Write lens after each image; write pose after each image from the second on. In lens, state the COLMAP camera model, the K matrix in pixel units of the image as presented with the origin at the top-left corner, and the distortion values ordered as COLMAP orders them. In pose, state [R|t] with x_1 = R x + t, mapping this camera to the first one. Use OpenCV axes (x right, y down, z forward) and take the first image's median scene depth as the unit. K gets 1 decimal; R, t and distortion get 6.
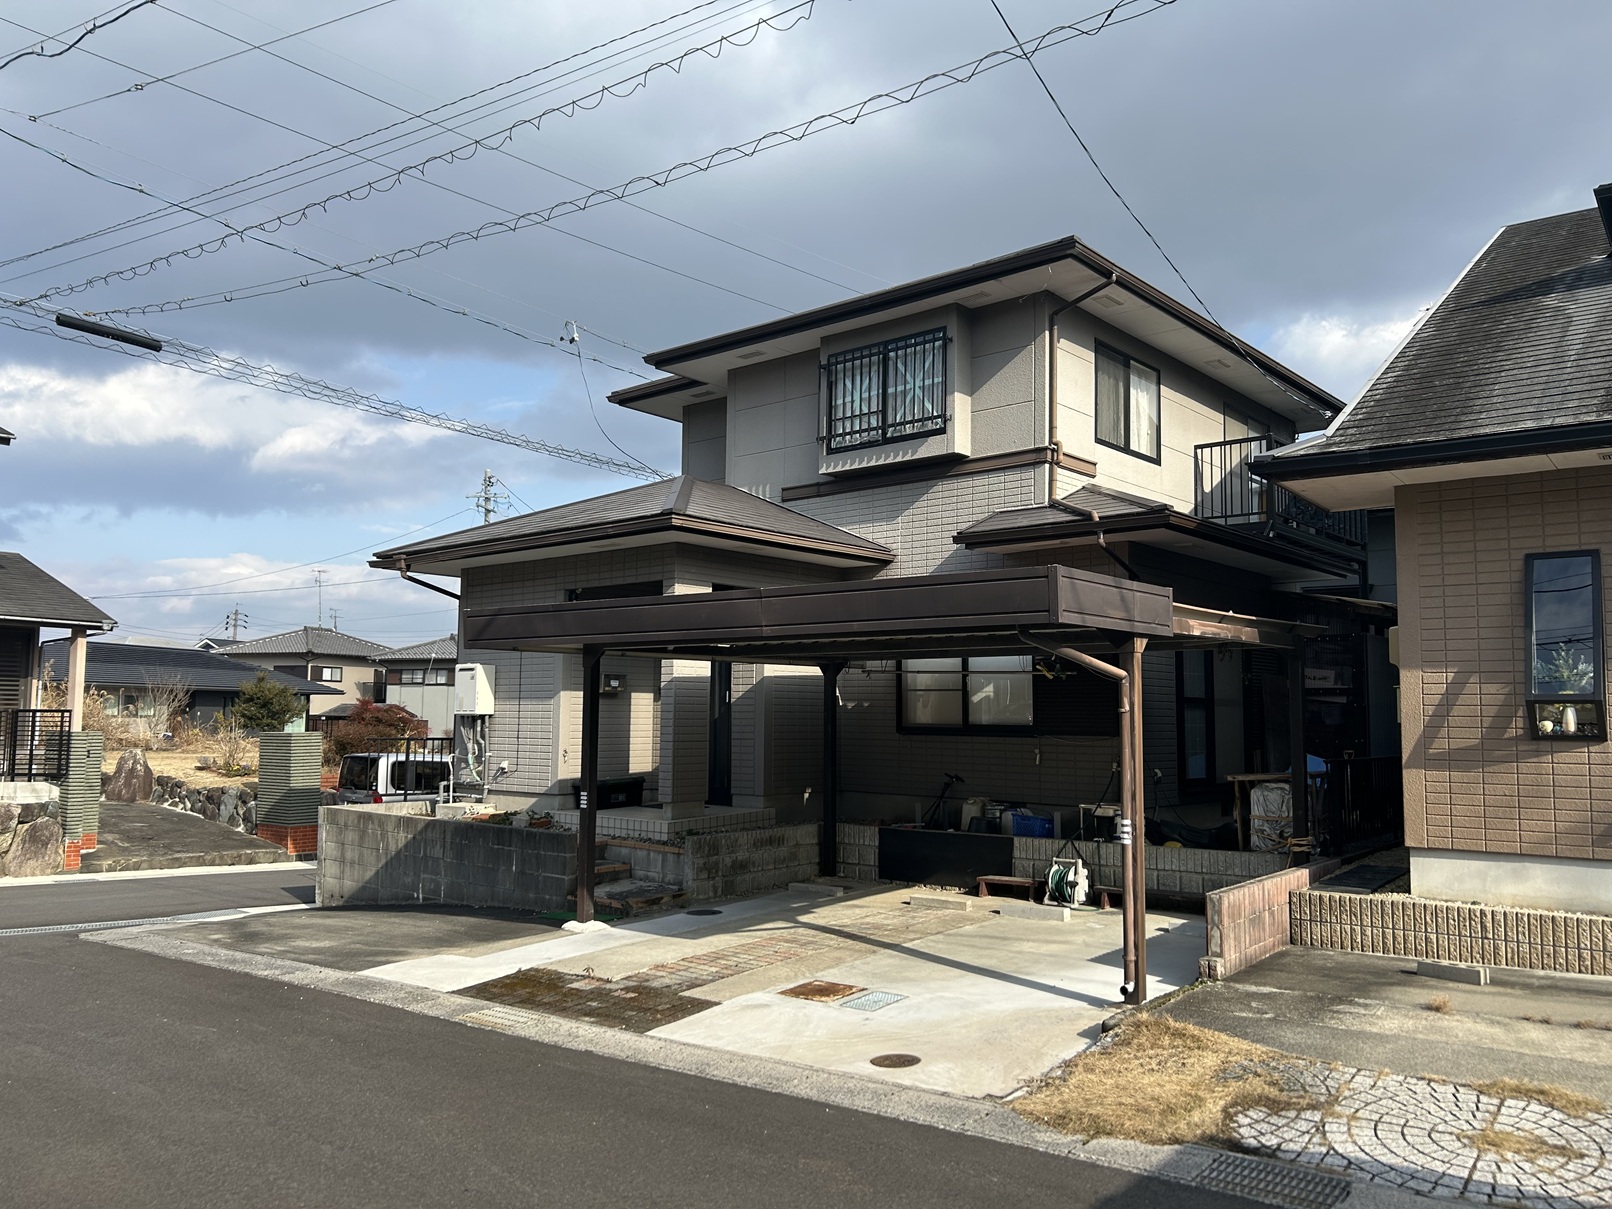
lens RADIAL K [[1279.5, 0, 806.0], [0, 1279.5, 604.5], [0, 0, 1]] dist [0.003758, 0.001087]
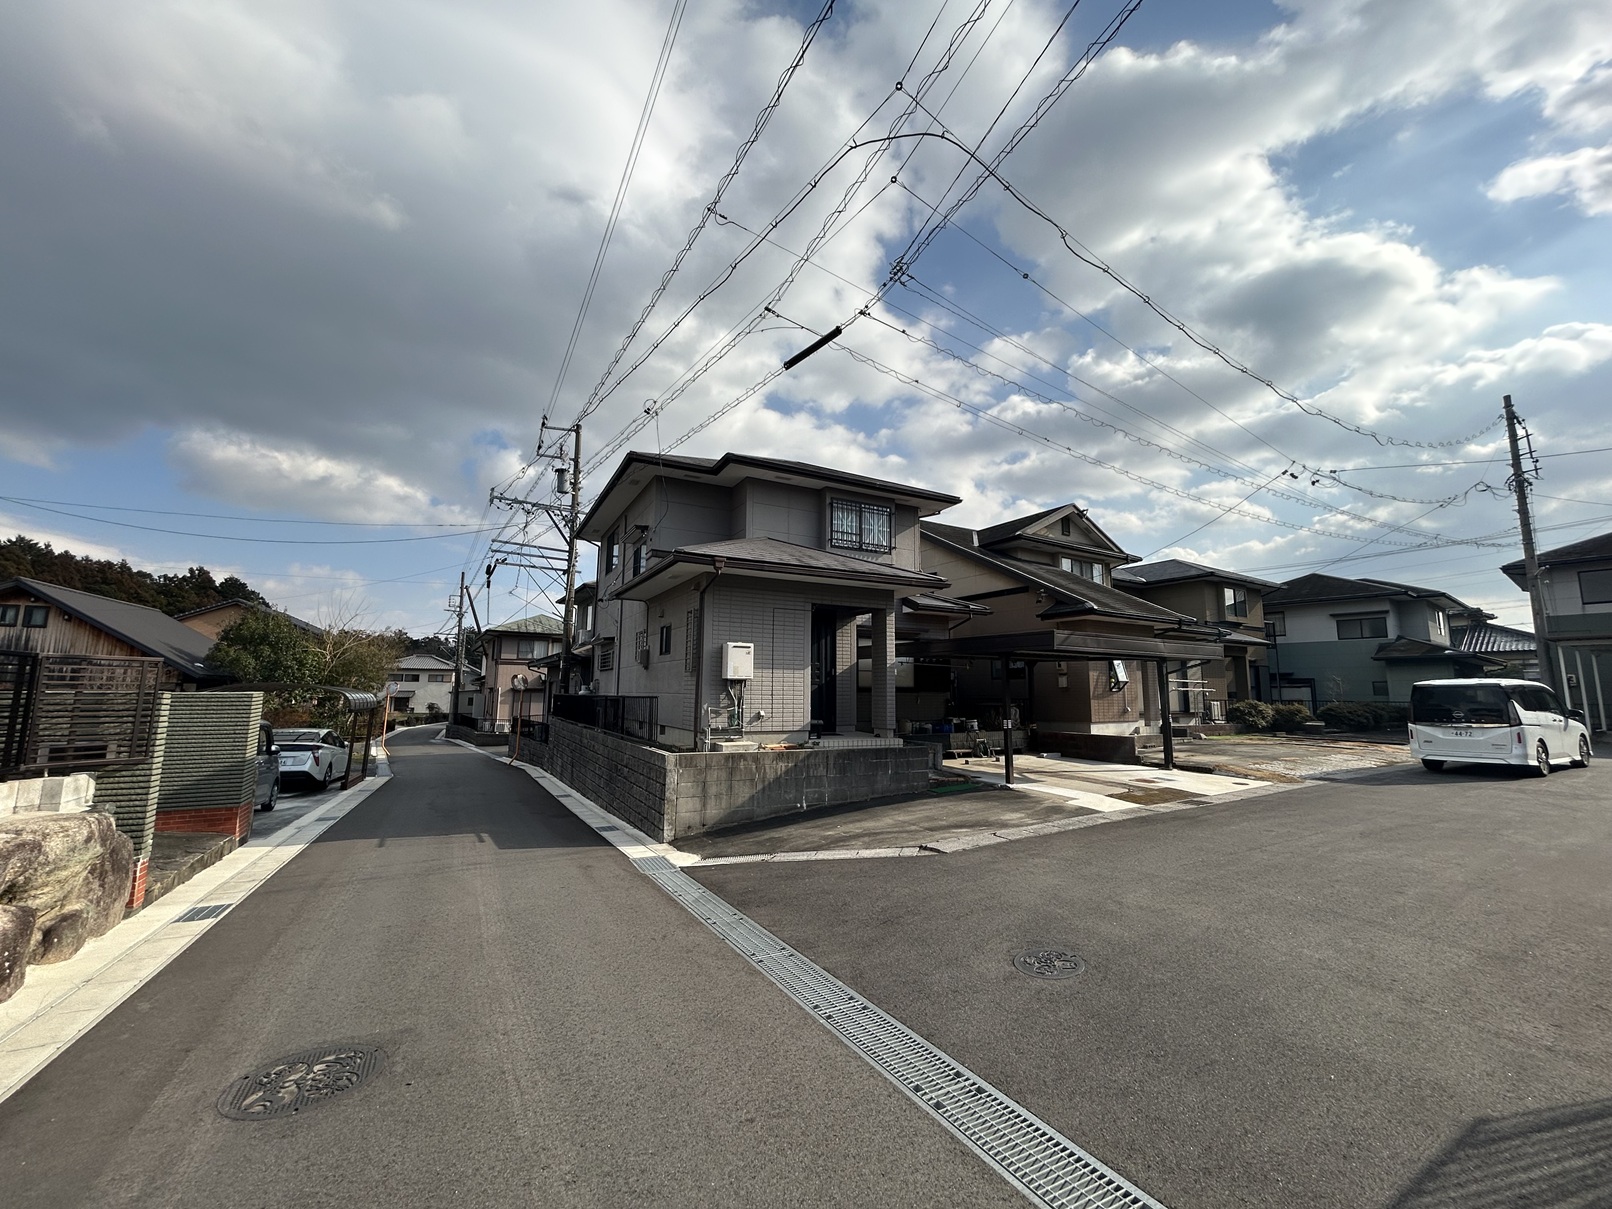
lens RADIAL K [[637.0, 0, 806.0], [0, 637.0, 604.5], [0, 0, 1]] dist [-0.000042, 0.000008]
pose [[0.382191, 0.119121, 0.916373, -0.951775], [-0.085257, 0.991972, -0.093391, 0.068235], [-0.920142, -0.042434, 0.389279, 0.704632]]
